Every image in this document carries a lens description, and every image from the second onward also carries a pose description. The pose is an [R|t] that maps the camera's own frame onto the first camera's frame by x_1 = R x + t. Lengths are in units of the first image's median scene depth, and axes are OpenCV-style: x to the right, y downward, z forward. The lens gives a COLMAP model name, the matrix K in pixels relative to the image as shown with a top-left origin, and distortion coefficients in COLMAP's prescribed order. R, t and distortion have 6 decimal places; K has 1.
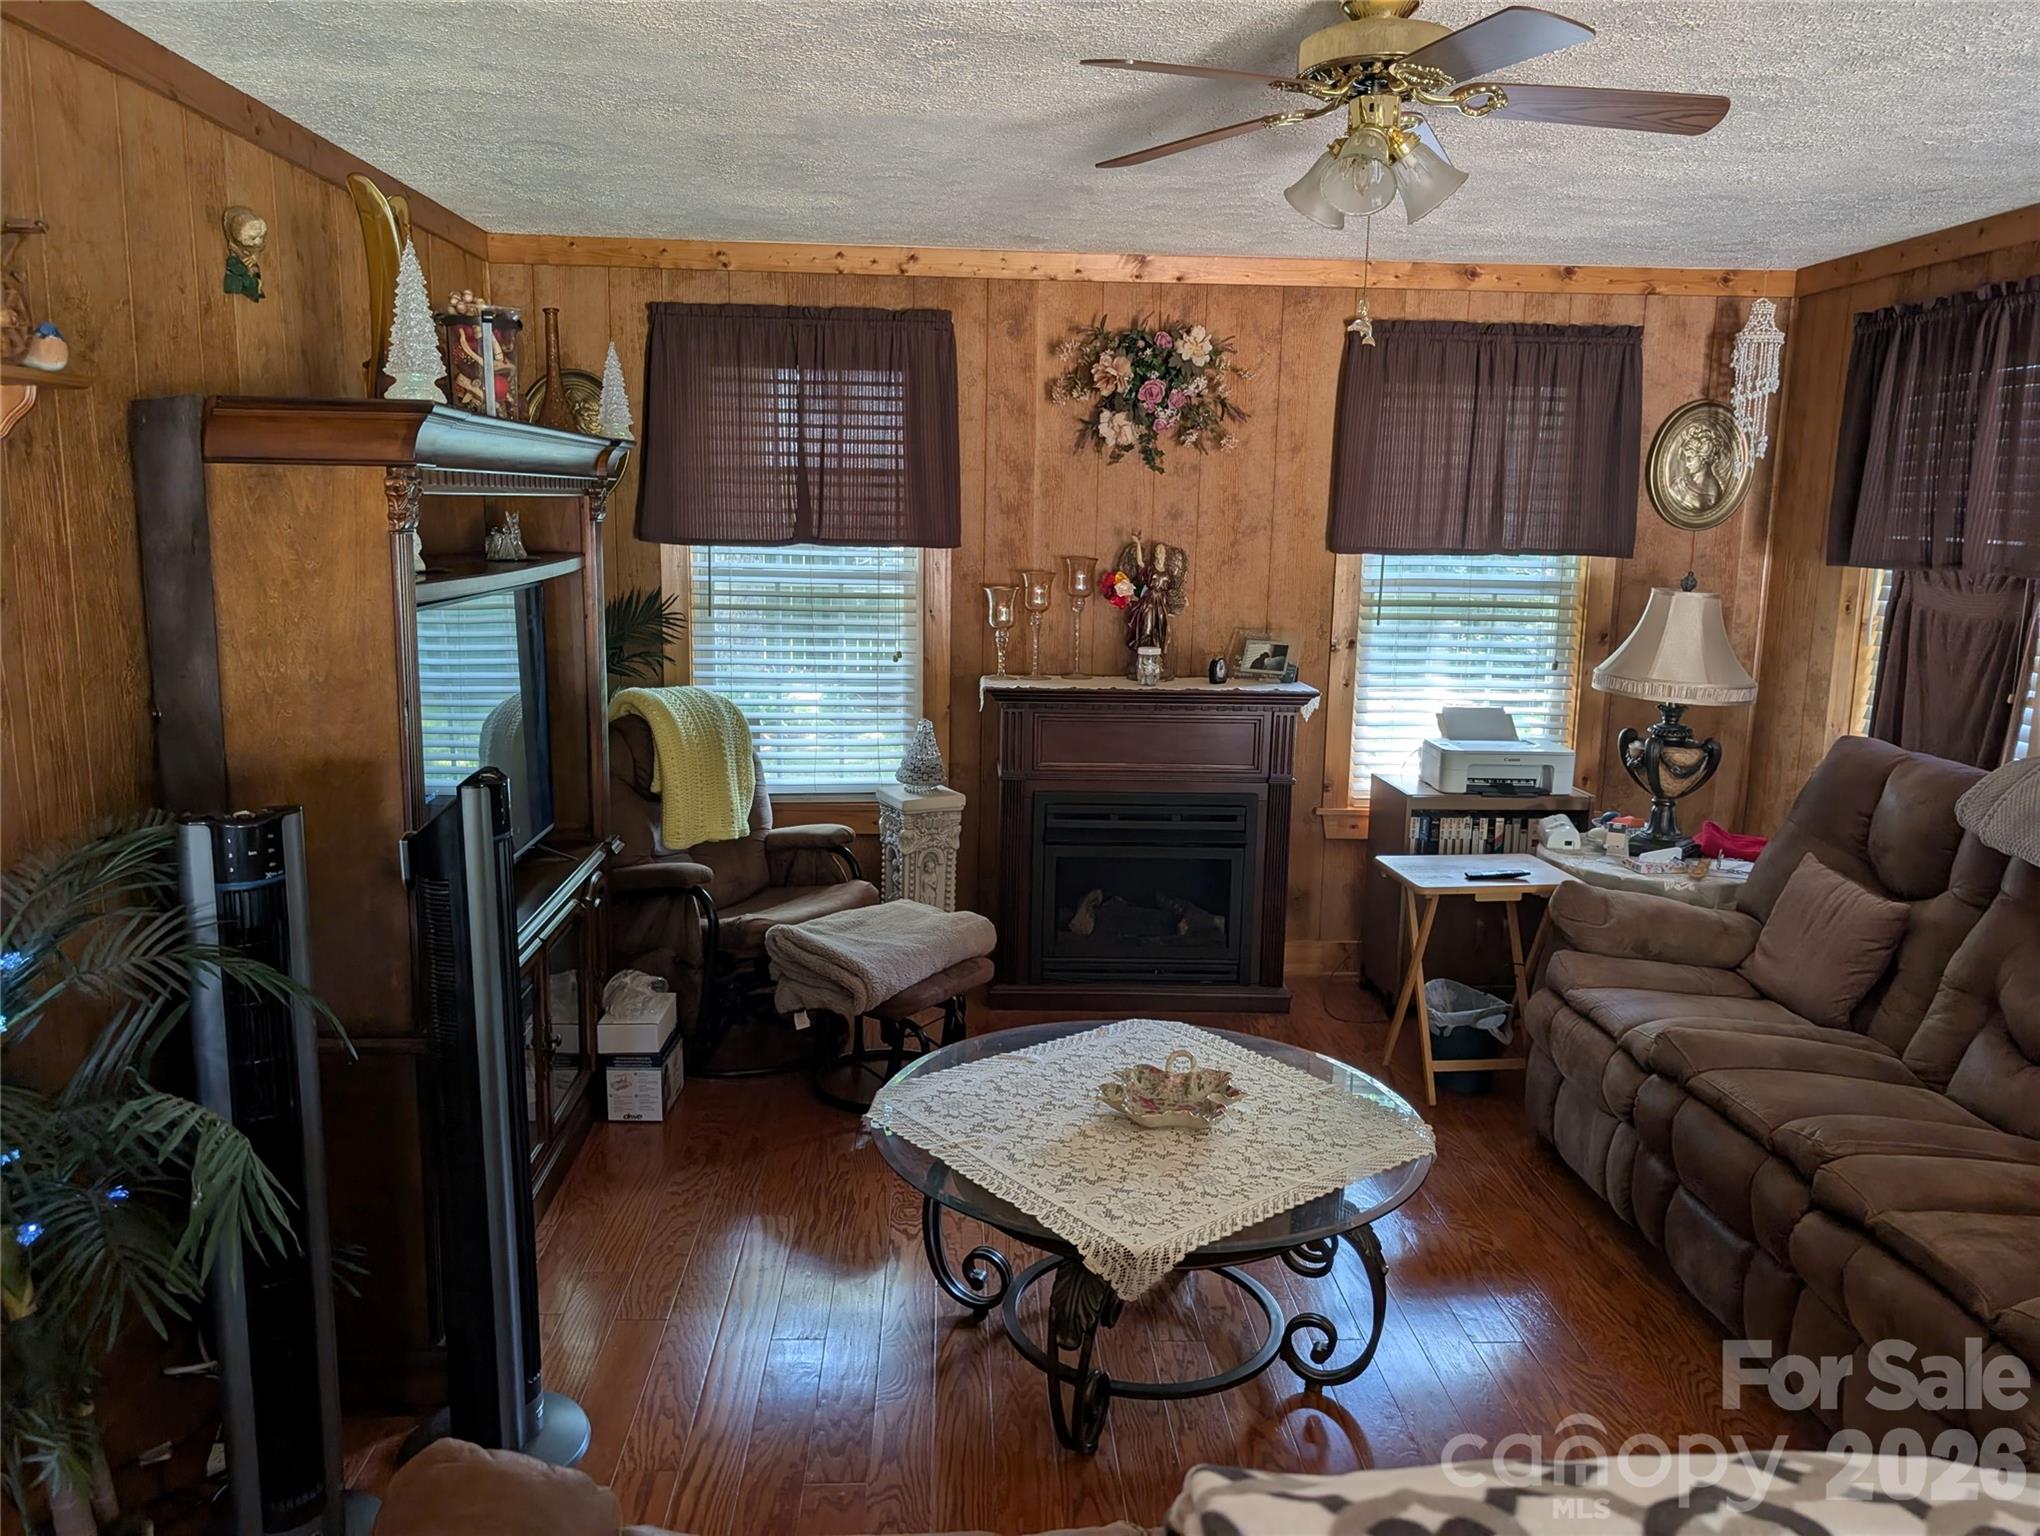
lens RADIAL K [[1491.8, 0, 1019.0], [0, 1491.8, 776.3], [0, 0, 1]] dist [0.033404, -0.035577]
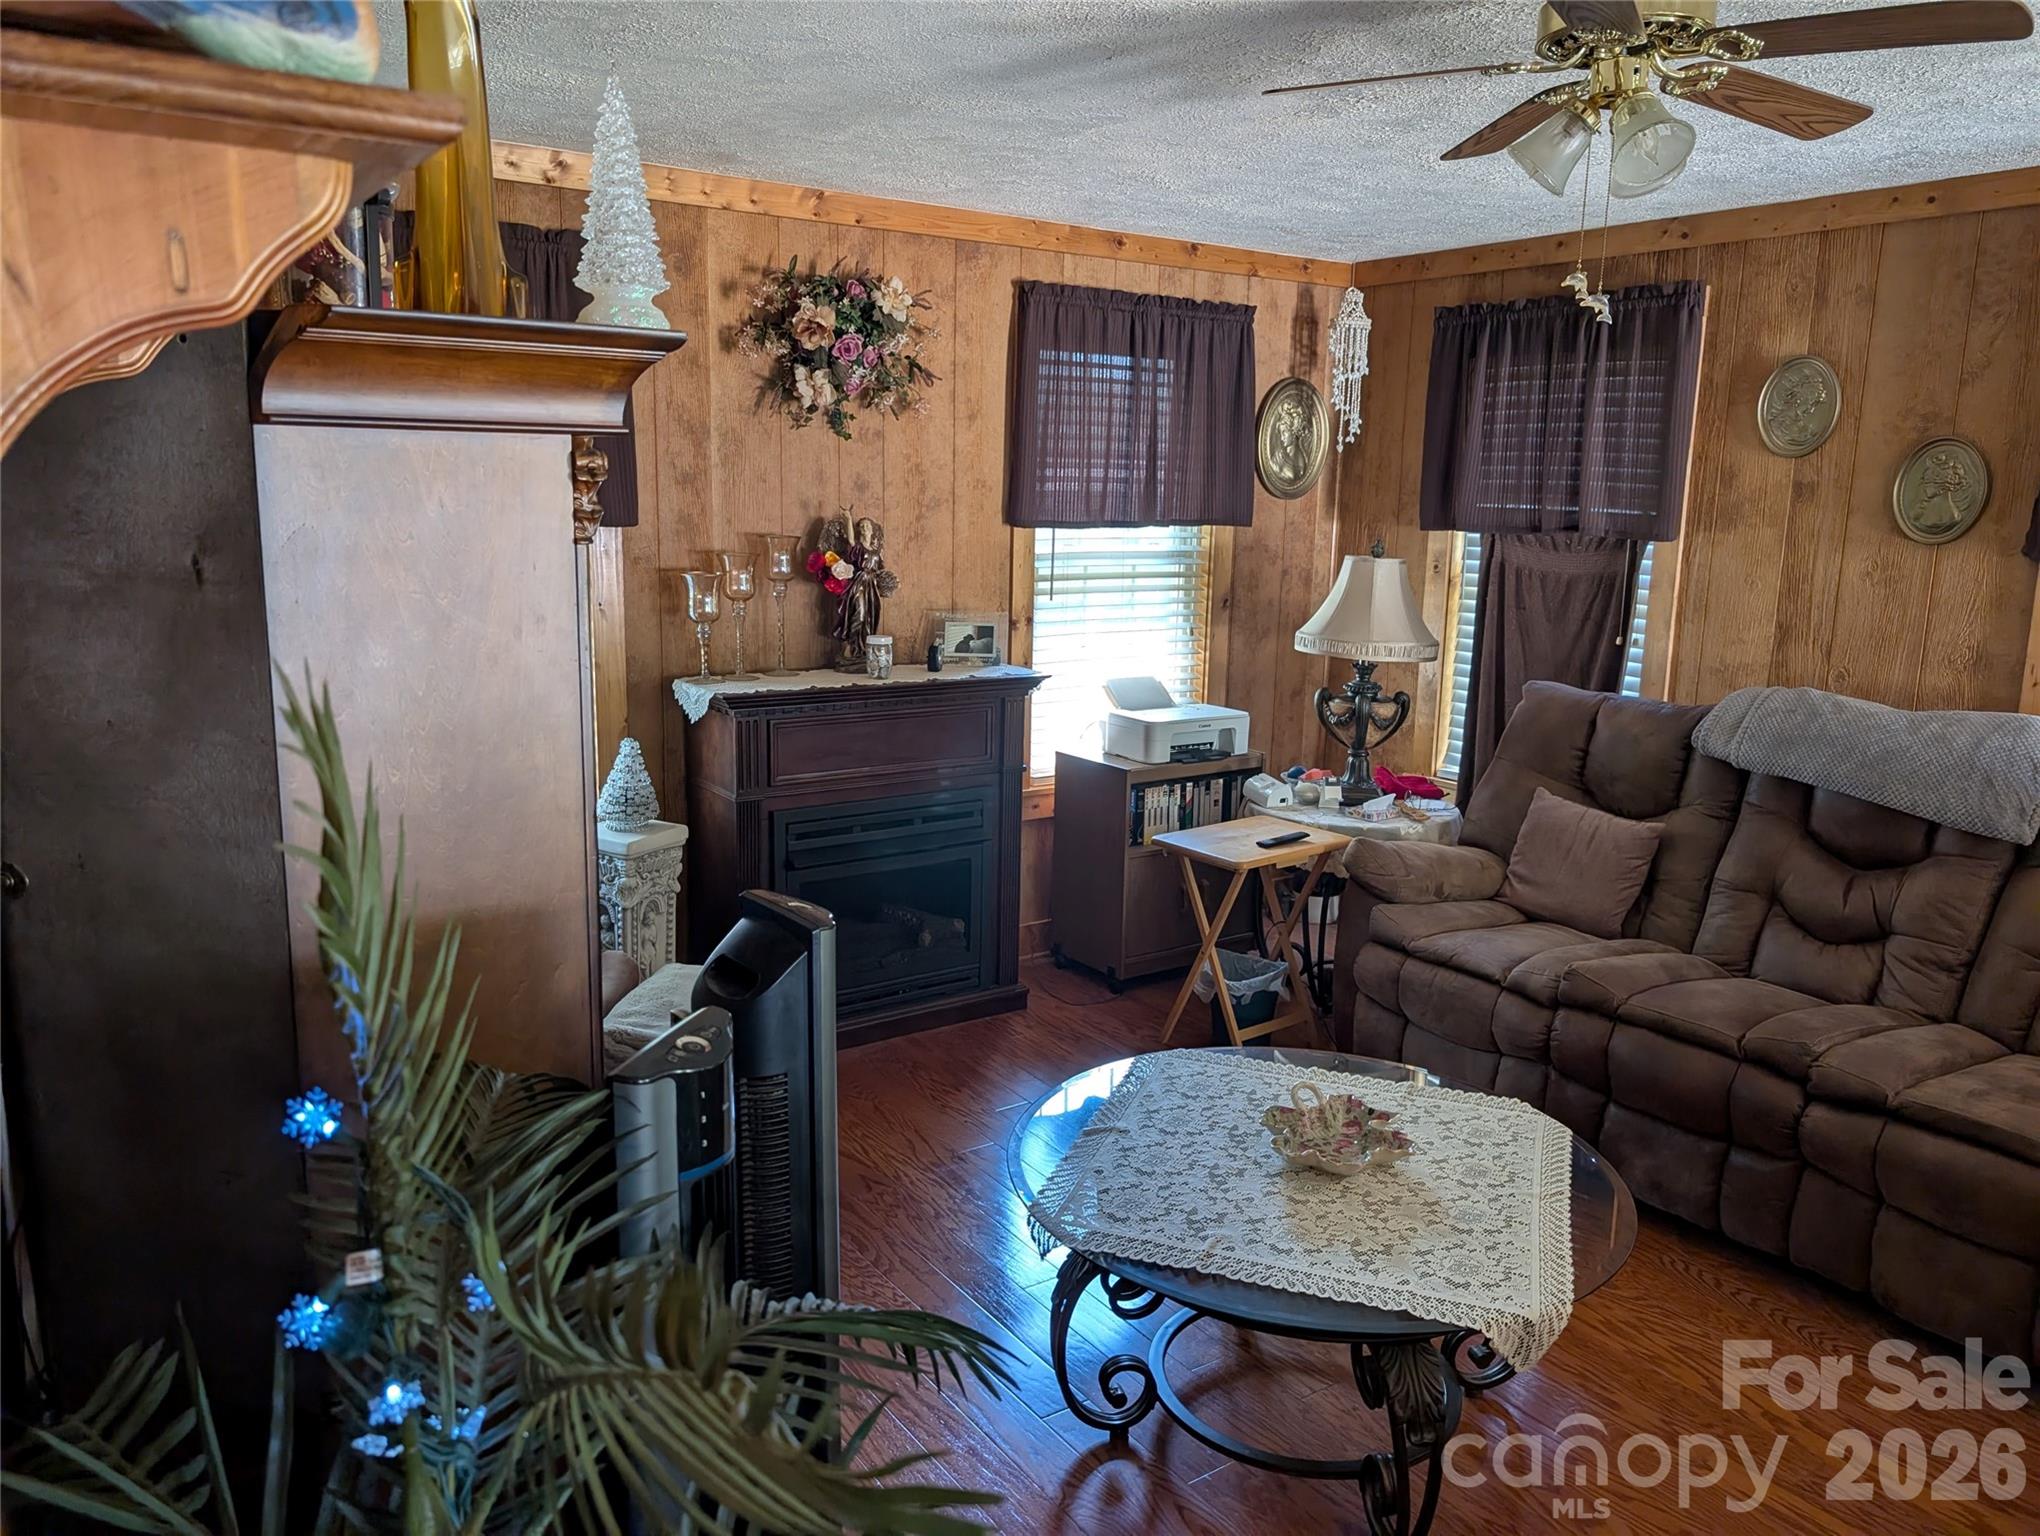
lens RADIAL K [[1491.8, 0, 1023.3], [0, 1491.8, 762.9], [0, 0, 1]] dist [0.033404, -0.035577]
pose [[0.842690, -0.101878, 0.528672, -0.314129], [0.091470, 0.994750, 0.045893, -0.043255], [-0.530571, 0.009684, 0.847585, 0.195140]]
